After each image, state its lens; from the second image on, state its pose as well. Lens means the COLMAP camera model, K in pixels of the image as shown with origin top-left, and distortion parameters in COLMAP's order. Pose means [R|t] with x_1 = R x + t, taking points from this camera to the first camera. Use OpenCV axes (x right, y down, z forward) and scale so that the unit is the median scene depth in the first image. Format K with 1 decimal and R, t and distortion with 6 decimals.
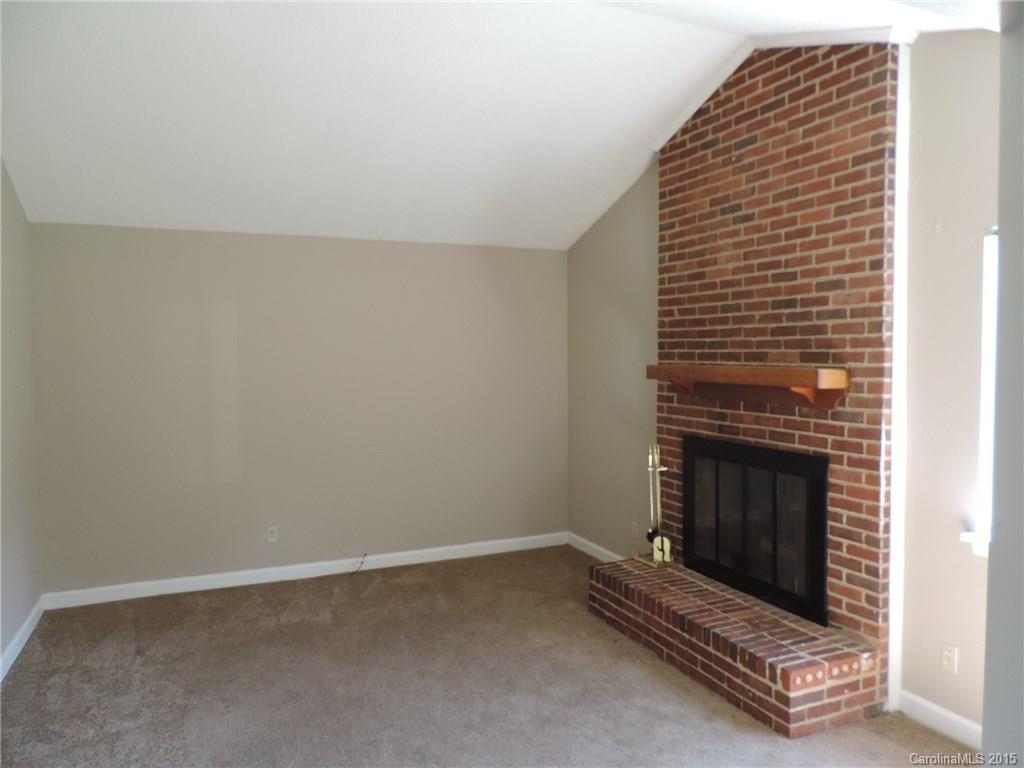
lens RADIAL K [[732.4, 0, 511.6], [0, 732.4, 388.0], [0, 0, 1]] dist [-0.028441, 0.021517]
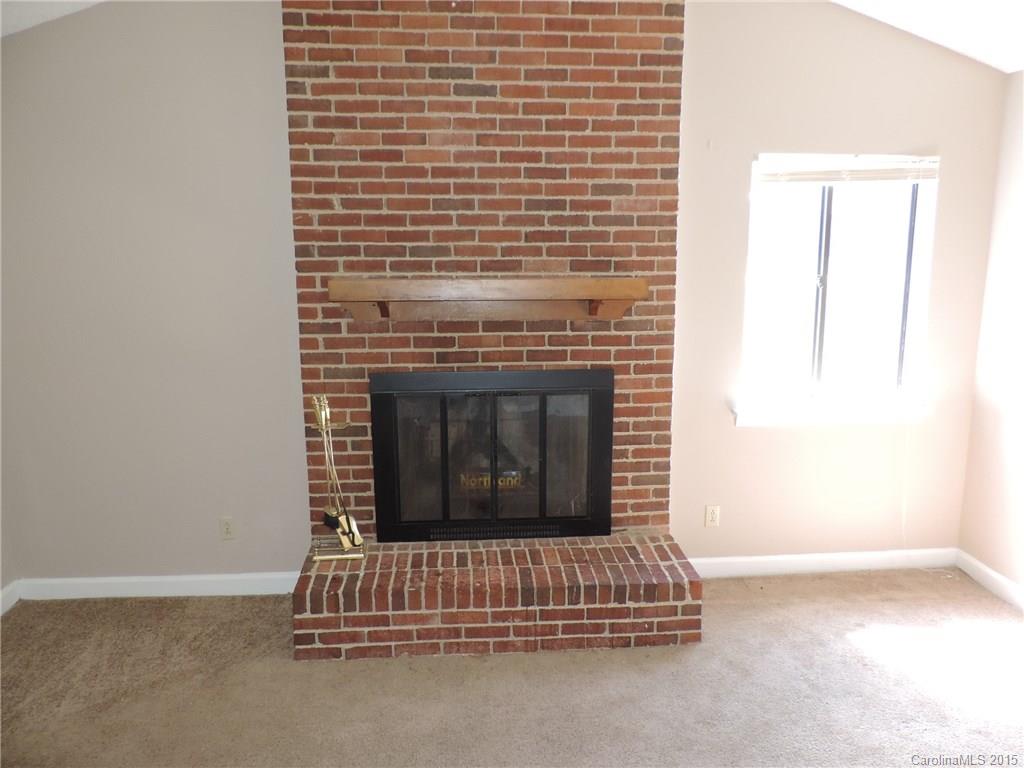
lens RADIAL K [[732.4, 0, 511.6], [0, 732.4, 388.0], [0, 0, 1]] dist [-0.028441, 0.021517]
pose [[0.332104, -0.174270, 0.927004, -0.509042], [0.046014, 0.984608, 0.168614, -0.050130], [-0.942120, -0.013342, 0.335011, 0.767671]]
